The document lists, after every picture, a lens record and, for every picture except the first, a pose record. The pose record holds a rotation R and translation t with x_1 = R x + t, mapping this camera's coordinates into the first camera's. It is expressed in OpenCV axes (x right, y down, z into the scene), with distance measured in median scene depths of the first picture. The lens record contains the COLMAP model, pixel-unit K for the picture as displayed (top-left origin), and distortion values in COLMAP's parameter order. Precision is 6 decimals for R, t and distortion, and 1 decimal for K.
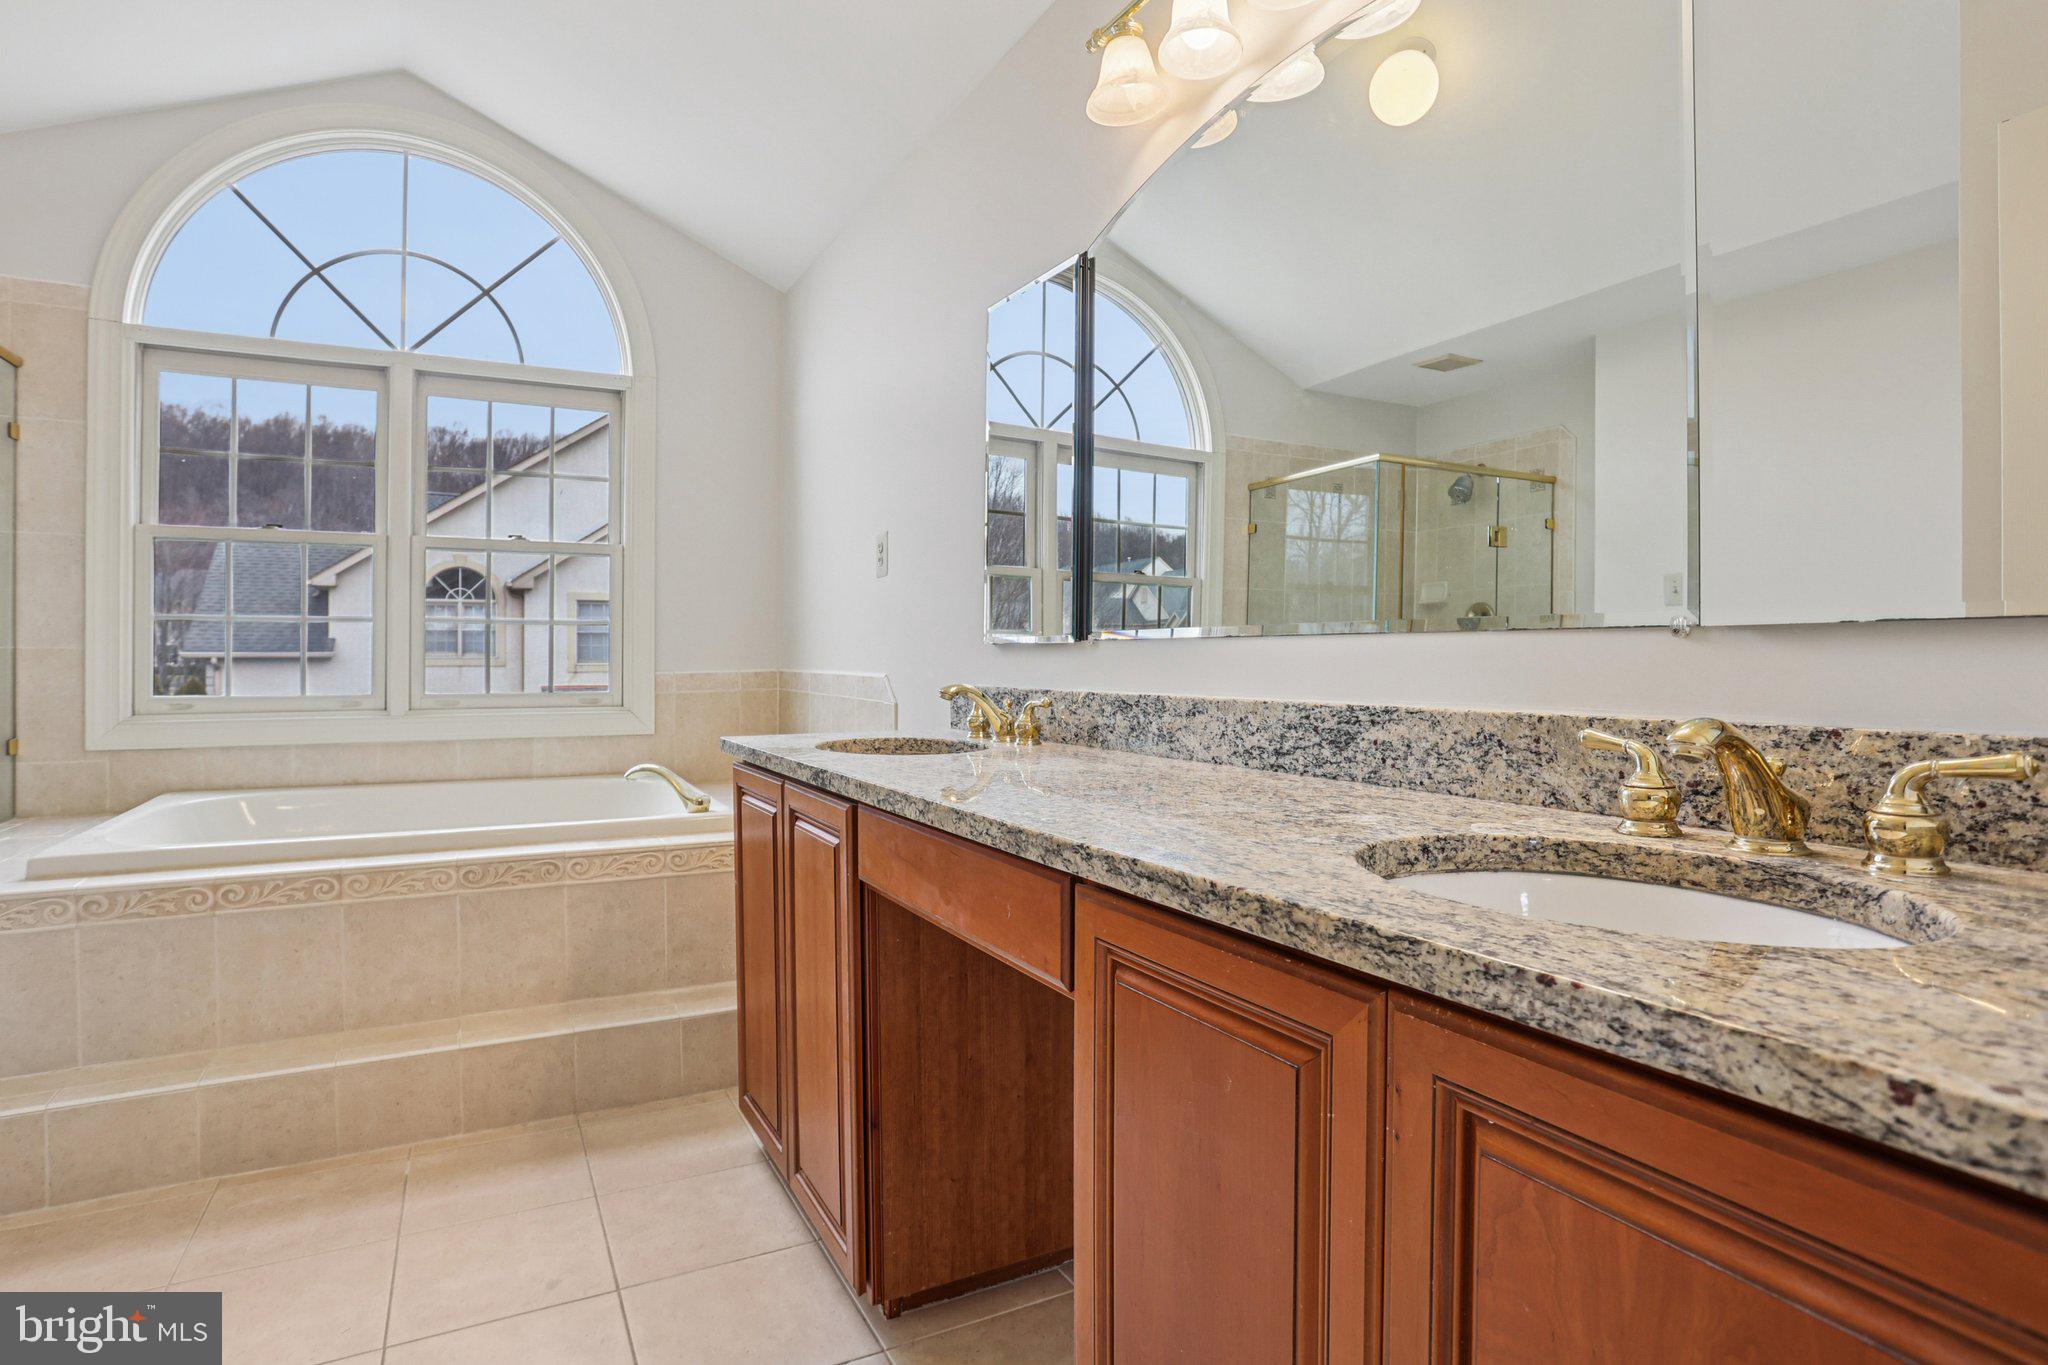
lens RADIAL K [[1037.4, 0, 989.5], [0, 1037.4, 667.4], [0, 0, 1]] dist [-0.060782, 0.023988]
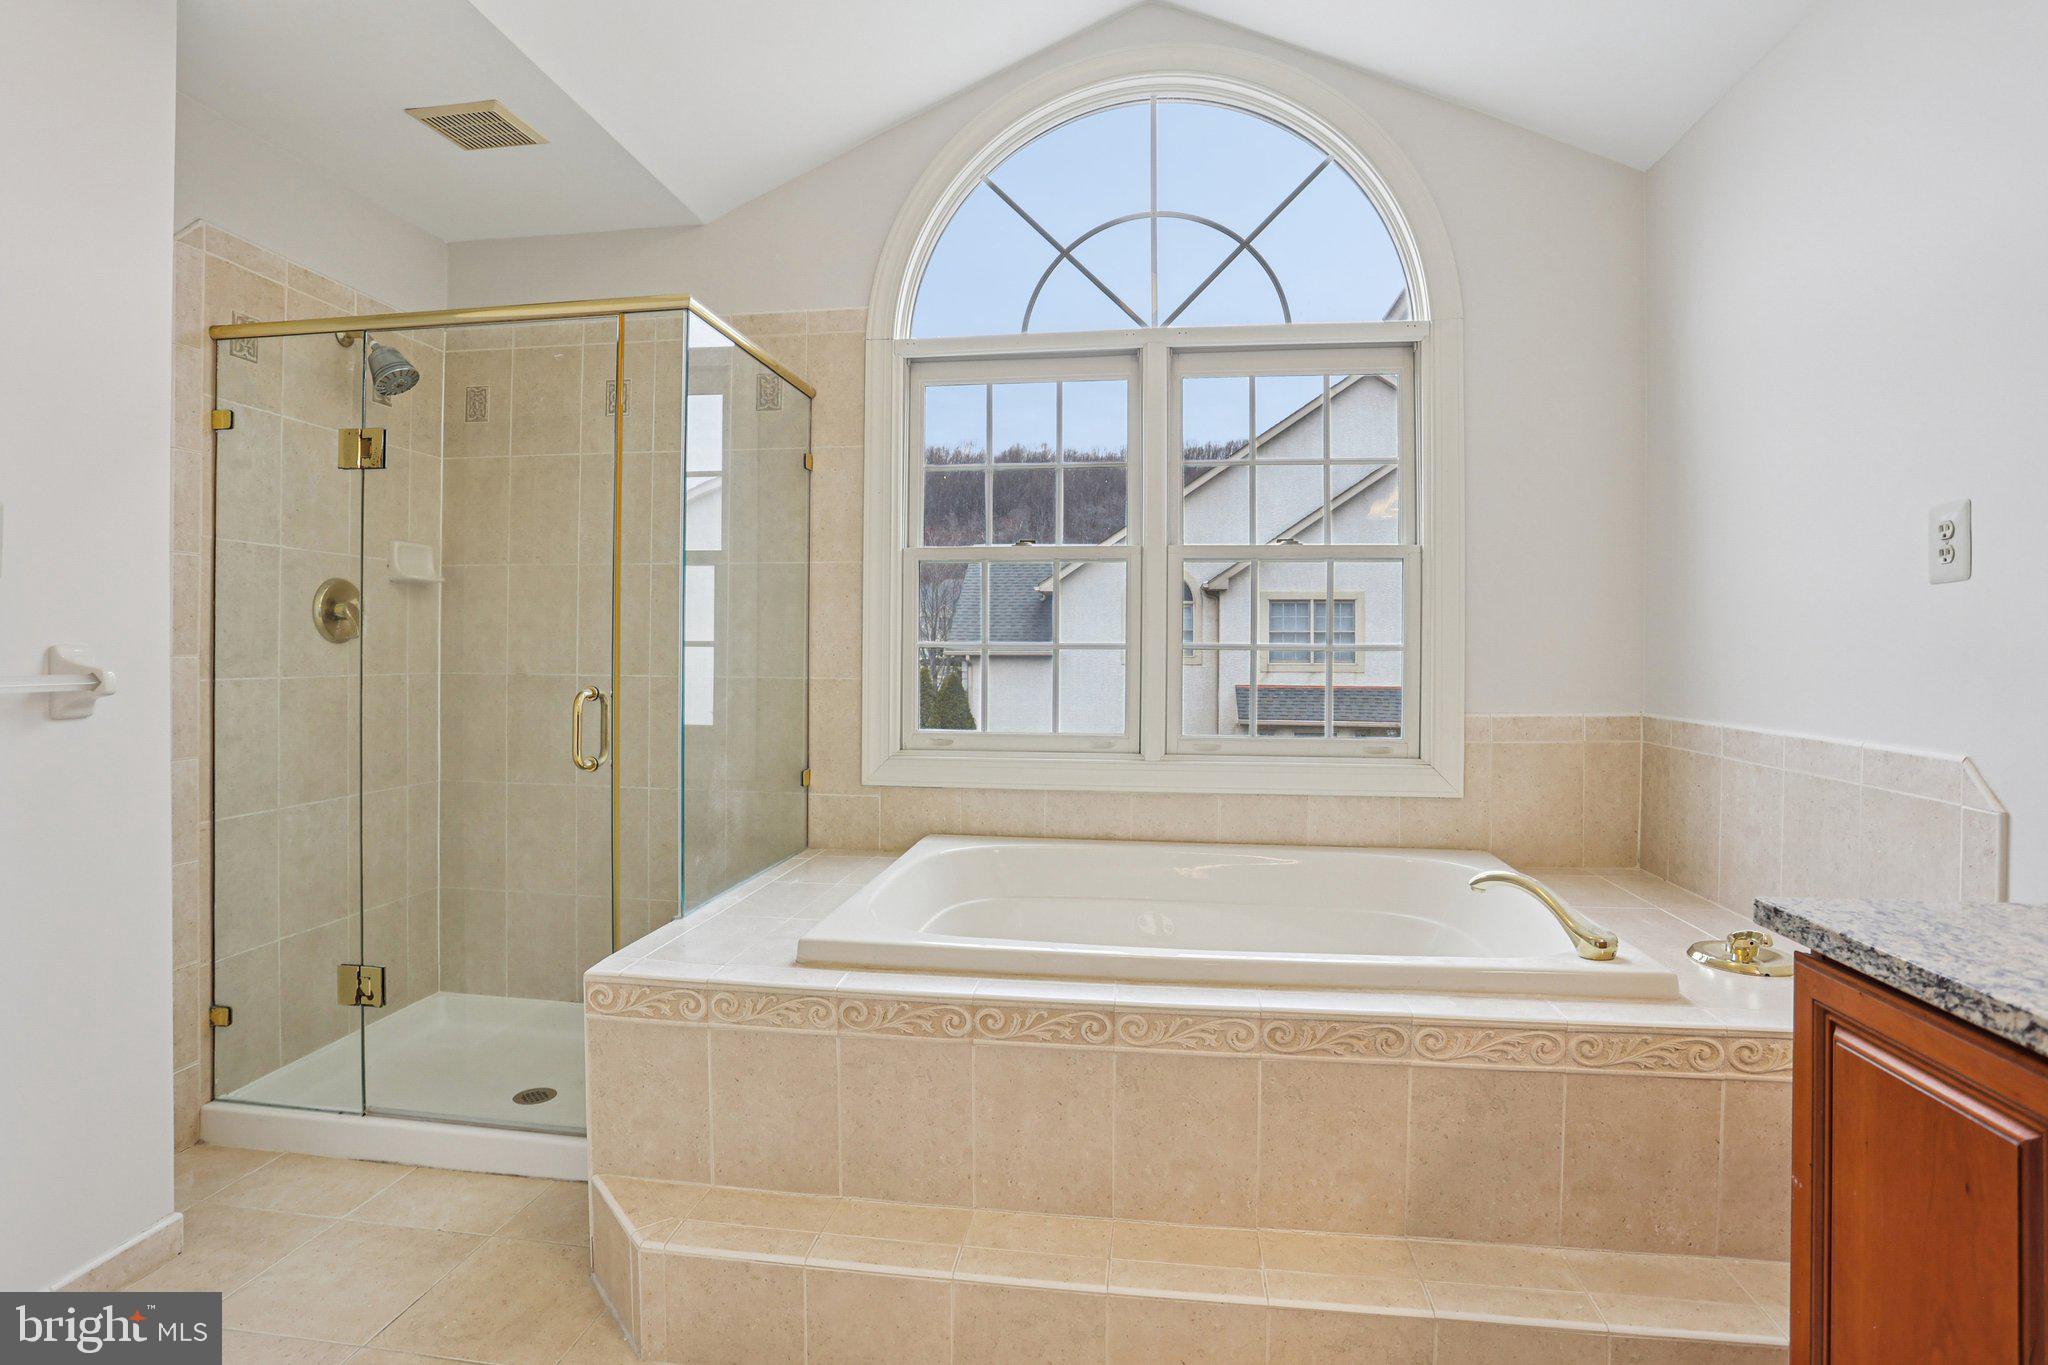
lens RADIAL K [[1037.4, 0, 1037.0], [0, 1037.4, 672.8], [0, 0, 1]] dist [-0.060782, 0.023988]
pose [[0.831982, 0.012743, -0.554656, -0.260483], [-0.006602, 0.999893, 0.013070, -0.049992], [0.554763, -0.007212, 0.831977, 0.329561]]
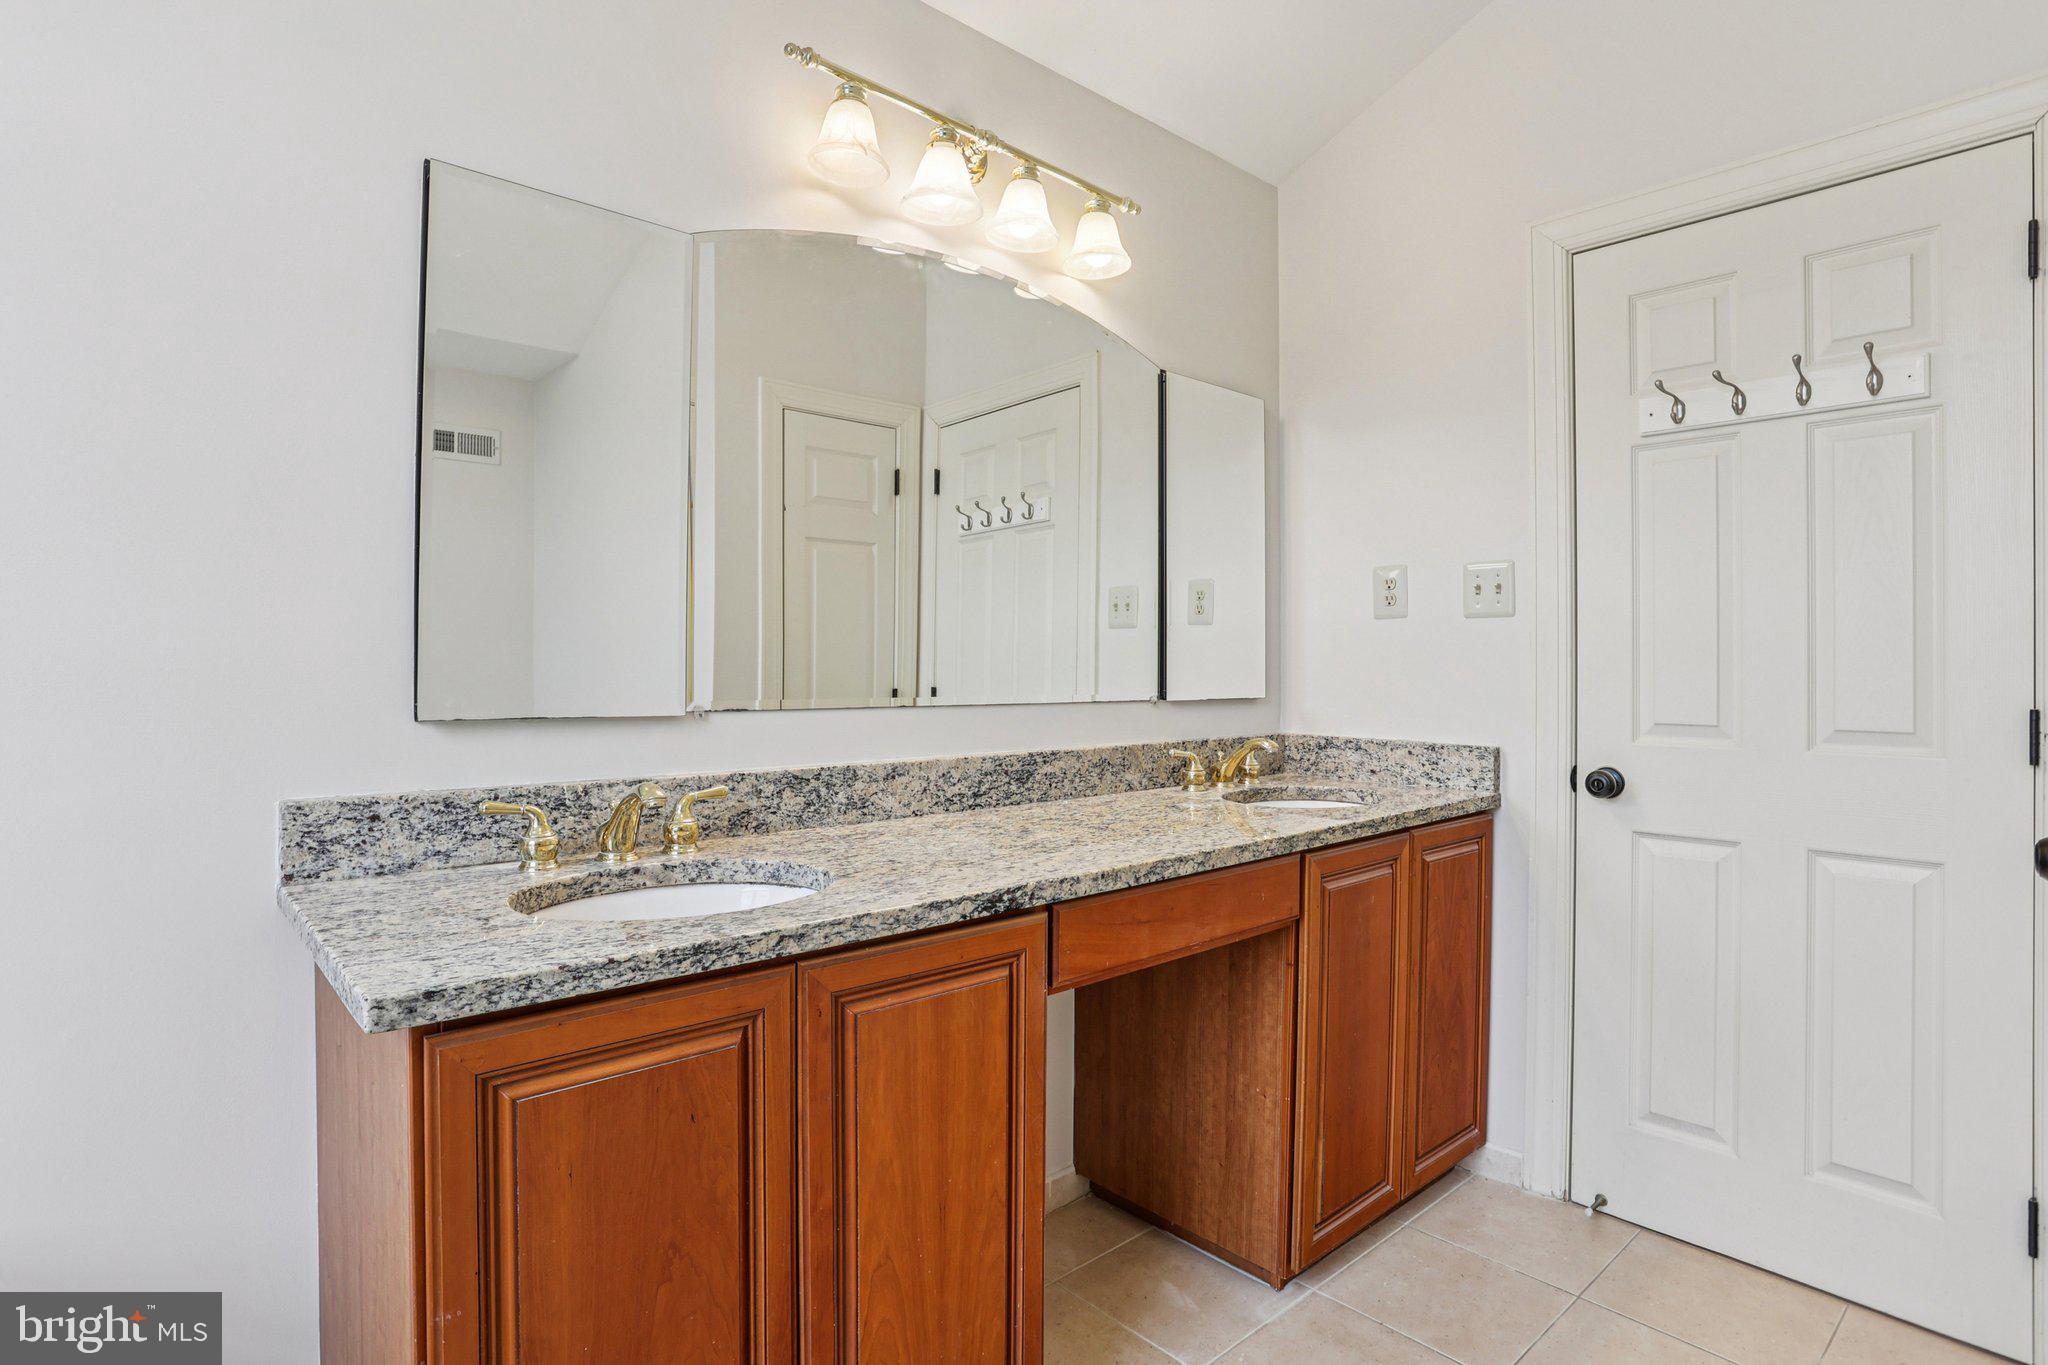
lens RADIAL K [[1037.4, 0, 1023.7], [0, 1037.4, 671.7], [0, 0, 1]] dist [-0.060782, 0.023988]
pose [[-0.239652, -0.004047, 0.970850, -0.657853], [0.005858, 0.999967, 0.005614, -0.053006], [-0.970841, 0.007033, -0.239620, 0.809808]]
